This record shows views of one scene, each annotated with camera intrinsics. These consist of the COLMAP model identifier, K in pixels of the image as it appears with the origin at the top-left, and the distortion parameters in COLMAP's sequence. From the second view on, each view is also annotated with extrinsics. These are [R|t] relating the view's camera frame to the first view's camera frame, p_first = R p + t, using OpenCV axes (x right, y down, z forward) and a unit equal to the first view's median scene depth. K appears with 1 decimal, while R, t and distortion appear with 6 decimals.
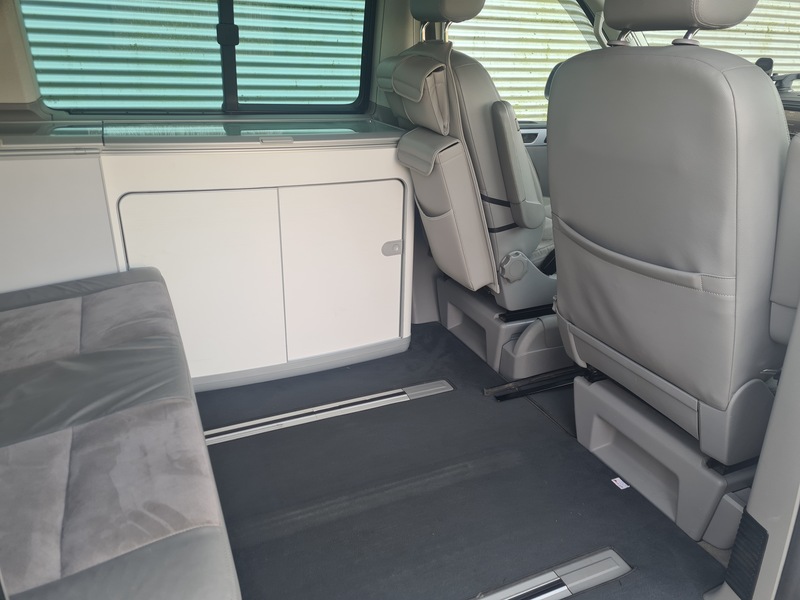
lens RADIAL K [[593.5, 0, 400.8], [0, 593.5, 300.3], [0, 0, 1]] dist [0.073698, -0.058727]
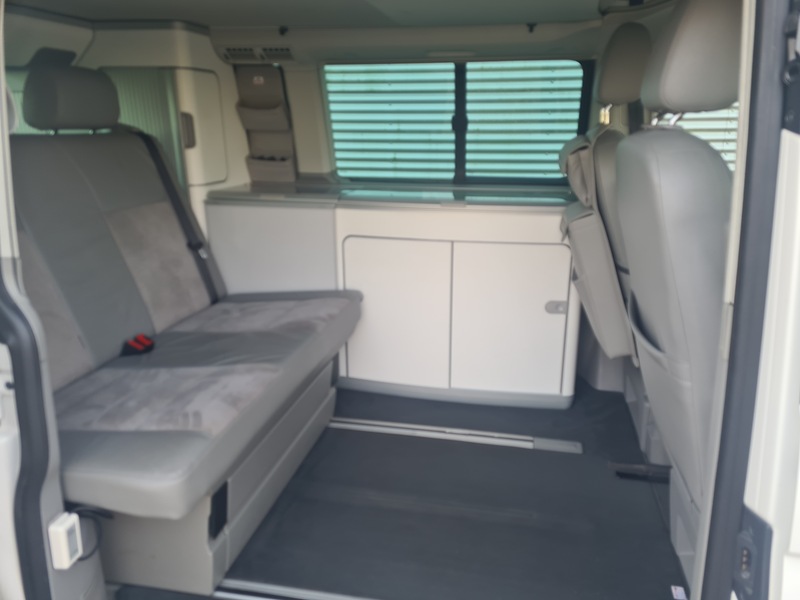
lens RADIAL K [[593.5, 0, 430.8], [0, 593.5, 295.3], [0, 0, 1]] dist [0.073698, -0.058727]
pose [[0.809920, 0.137814, -0.570120, 0.436333], [-0.204050, 0.977493, -0.053588, -0.004890], [0.549903, 0.159735, 0.819812, -0.012343]]
